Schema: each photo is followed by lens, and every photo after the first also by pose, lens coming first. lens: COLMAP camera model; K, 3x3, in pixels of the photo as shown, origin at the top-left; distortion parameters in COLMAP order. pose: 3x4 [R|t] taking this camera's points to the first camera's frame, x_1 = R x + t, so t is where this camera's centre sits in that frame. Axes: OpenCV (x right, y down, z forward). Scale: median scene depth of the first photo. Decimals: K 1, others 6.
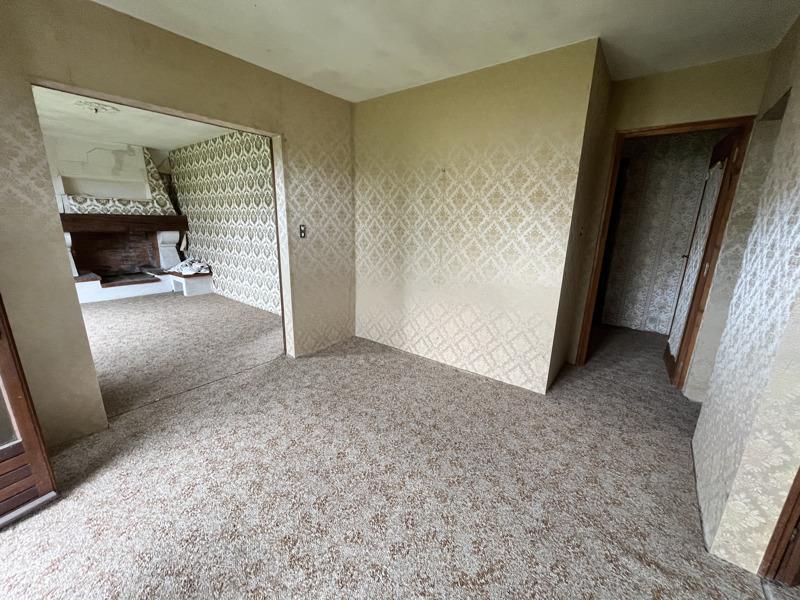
lens RADIAL K [[322.8, 0, 397.5], [0, 322.8, 299.4], [0, 0, 1]] dist [-0.001582, -0.000133]
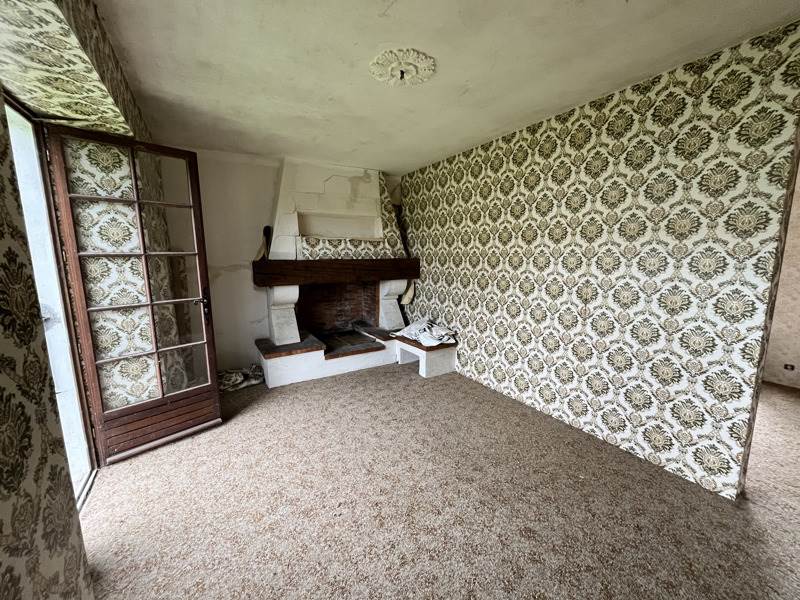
lens RADIAL K [[322.8, 0, 400.0], [0, 322.8, 299.6], [0, 0, 1]] dist [-0.001582, -0.000133]
pose [[0.934296, 0.023746, -0.355706, -0.458833], [-0.060325, 0.993921, -0.092097, -0.103174], [0.351357, 0.107503, 0.930049, 0.337134]]
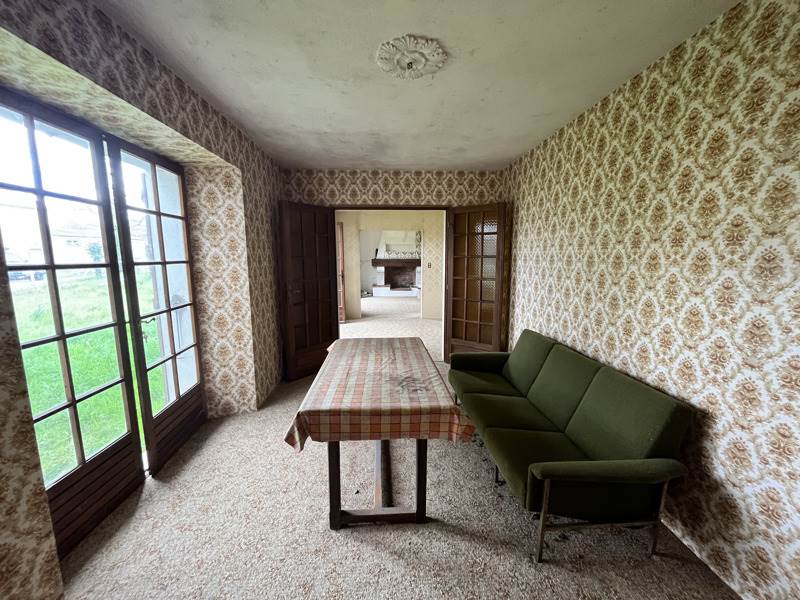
lens RADIAL K [[322.8, 0, 399.4], [0, 322.8, 301.8], [0, 0, 1]] dist [-0.001582, -0.000133]
pose [[0.661169, 0.083720, -0.745551, 0.769669], [-0.168696, 0.984896, -0.039006, 0.111807], [0.731025, 0.151561, 0.665306, -0.427182]]
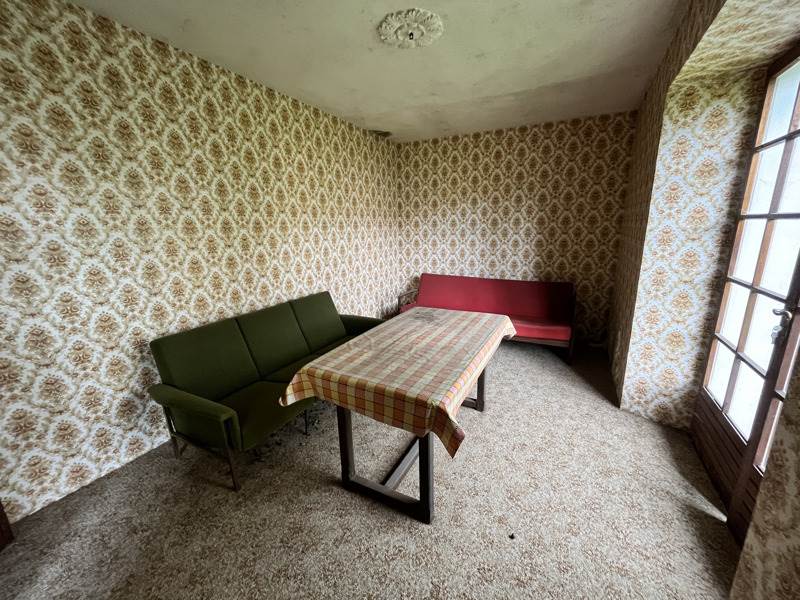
lens RADIAL K [[322.8, 0, 400.4], [0, 322.8, 300.4], [0, 0, 1]] dist [-0.001582, -0.000133]
pose [[-0.178372, -0.240873, 0.954025, -1.680111], [0.259557, 0.923714, 0.281749, -0.203835], [-0.949112, 0.297881, -0.102245, 0.761388]]
